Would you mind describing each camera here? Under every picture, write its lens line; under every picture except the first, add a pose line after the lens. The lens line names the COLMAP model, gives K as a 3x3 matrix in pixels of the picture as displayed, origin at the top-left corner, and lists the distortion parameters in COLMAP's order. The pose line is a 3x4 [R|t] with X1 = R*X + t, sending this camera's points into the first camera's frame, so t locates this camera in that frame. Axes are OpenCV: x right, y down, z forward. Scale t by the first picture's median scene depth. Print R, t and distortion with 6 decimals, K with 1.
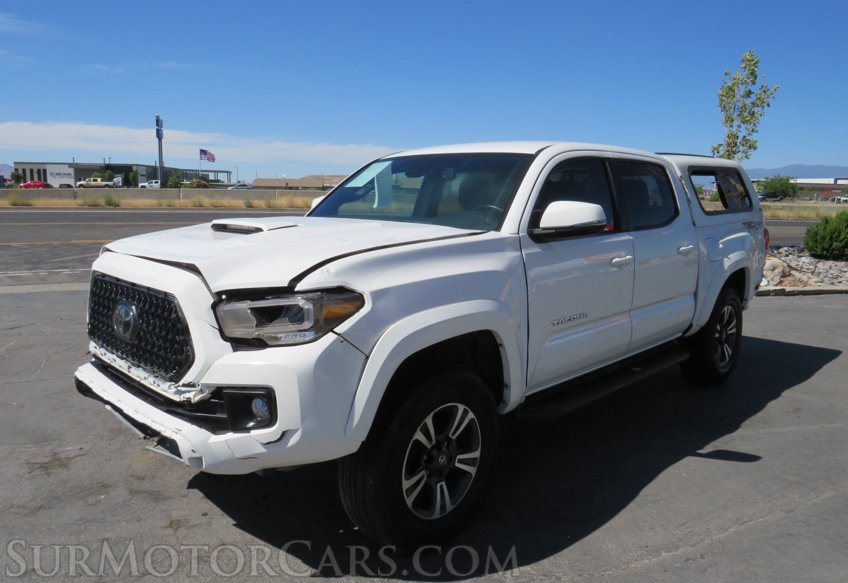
lens RADIAL K [[641.7, 0, 427.5], [0, 641.7, 284.8], [0, 0, 1]] dist [-0.008080, -0.001160]
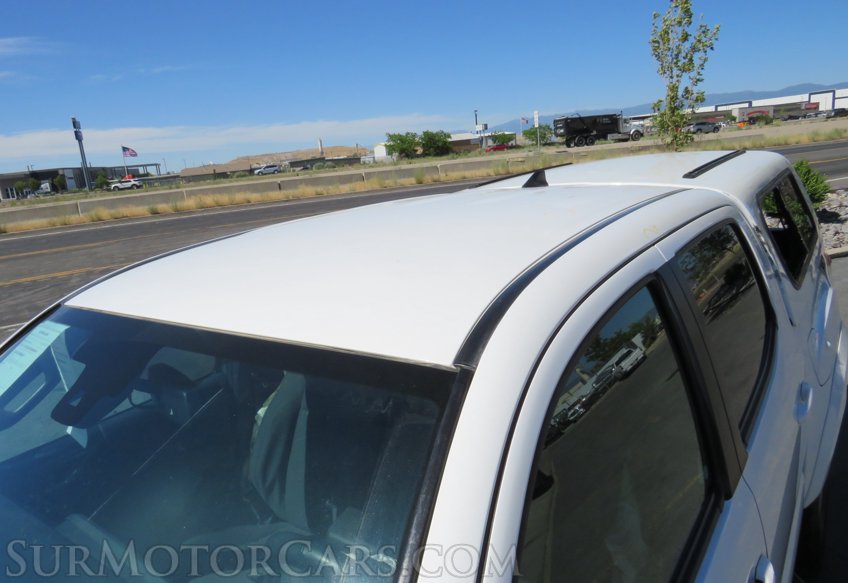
lens RADIAL K [[598.0, 0, 424.0], [0, 598.0, 291.5], [0, 0, 1]] dist [-0.021955, -0.001562]
pose [[0.987059, -0.135037, 0.086489, 0.103614], [0.127821, 0.988219, 0.084168, -0.189096], [-0.096836, -0.072024, 0.992691, 0.570610]]
